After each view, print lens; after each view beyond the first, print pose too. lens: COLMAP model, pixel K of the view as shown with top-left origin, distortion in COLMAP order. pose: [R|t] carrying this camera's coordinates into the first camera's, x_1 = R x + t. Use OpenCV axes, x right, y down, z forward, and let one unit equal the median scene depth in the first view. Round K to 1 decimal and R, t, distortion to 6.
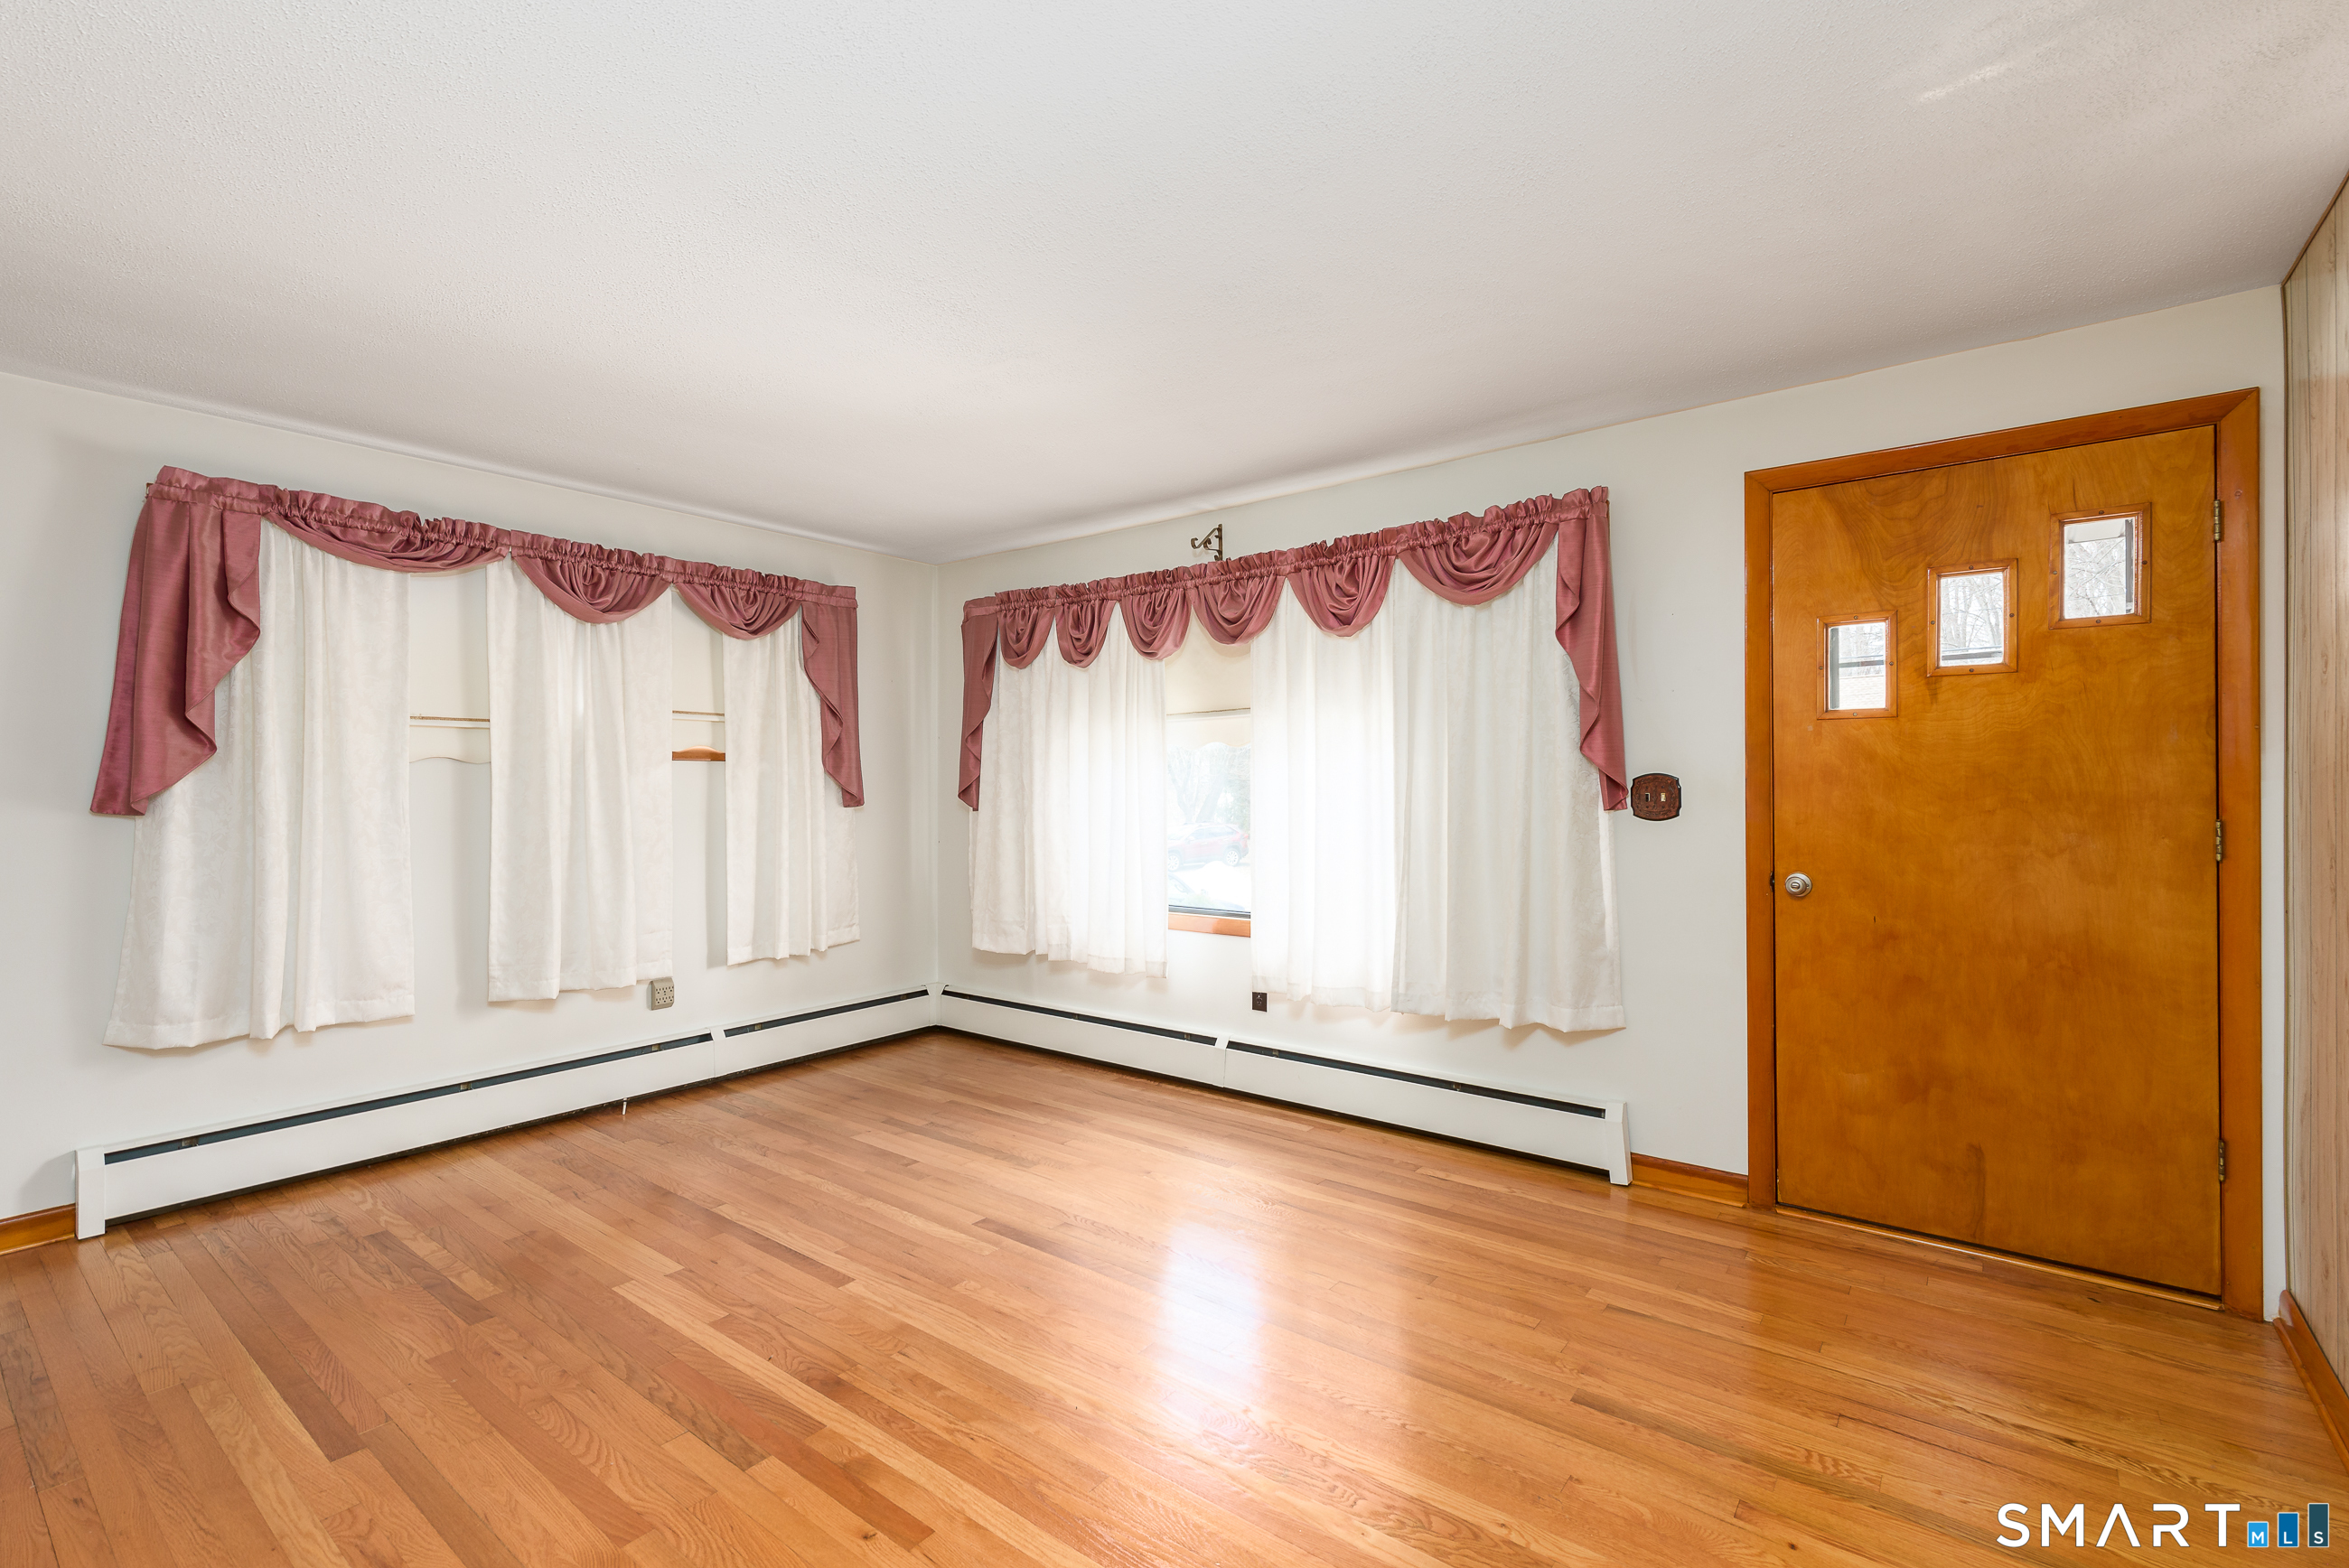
lens RADIAL K [[1028.1, 0, 1170.7], [0, 1028.1, 784.9], [0, 0, 1]] dist [0.000844, -0.000481]
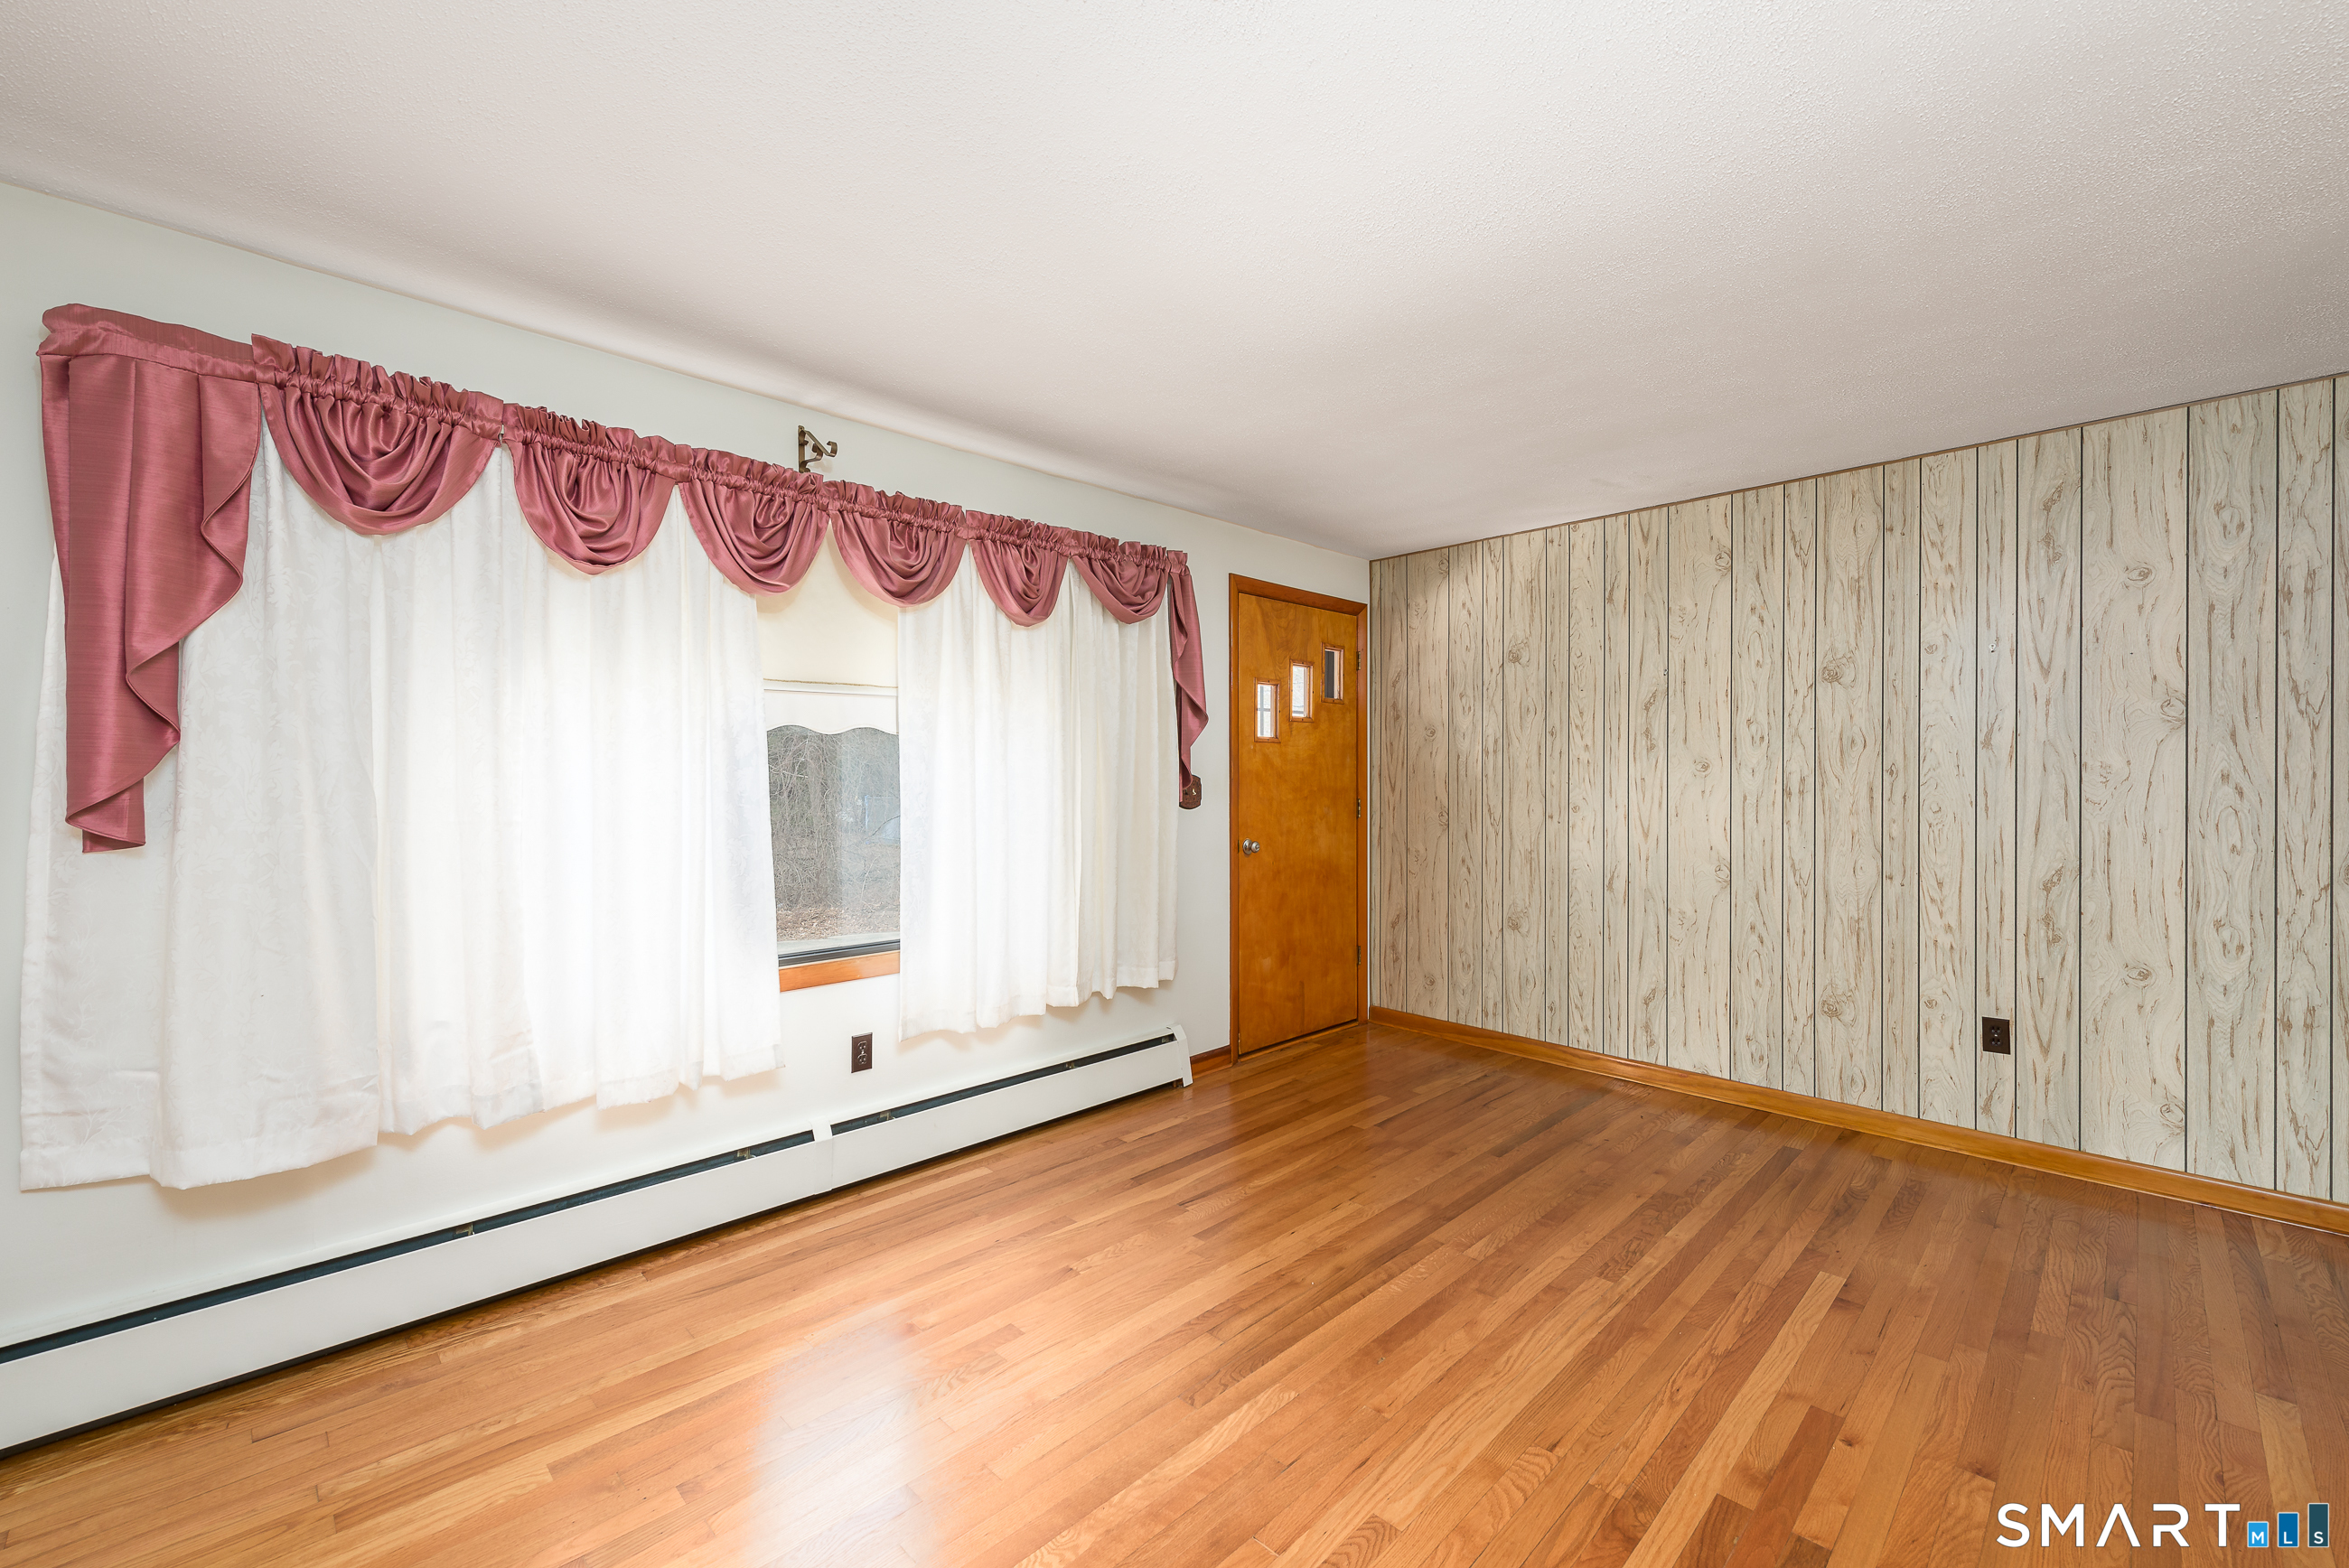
lens RADIAL K [[945.6, 0, 1169.9], [0, 945.6, 781.8], [0, 0, 1]] dist [0.003036, -0.000049]
pose [[0.134140, -0.000042, 0.990962, -0.769340], [-0.000192, 1.000000, 0.000068, -0.001419], [-0.990962, -0.000200, 0.134140, 0.858530]]
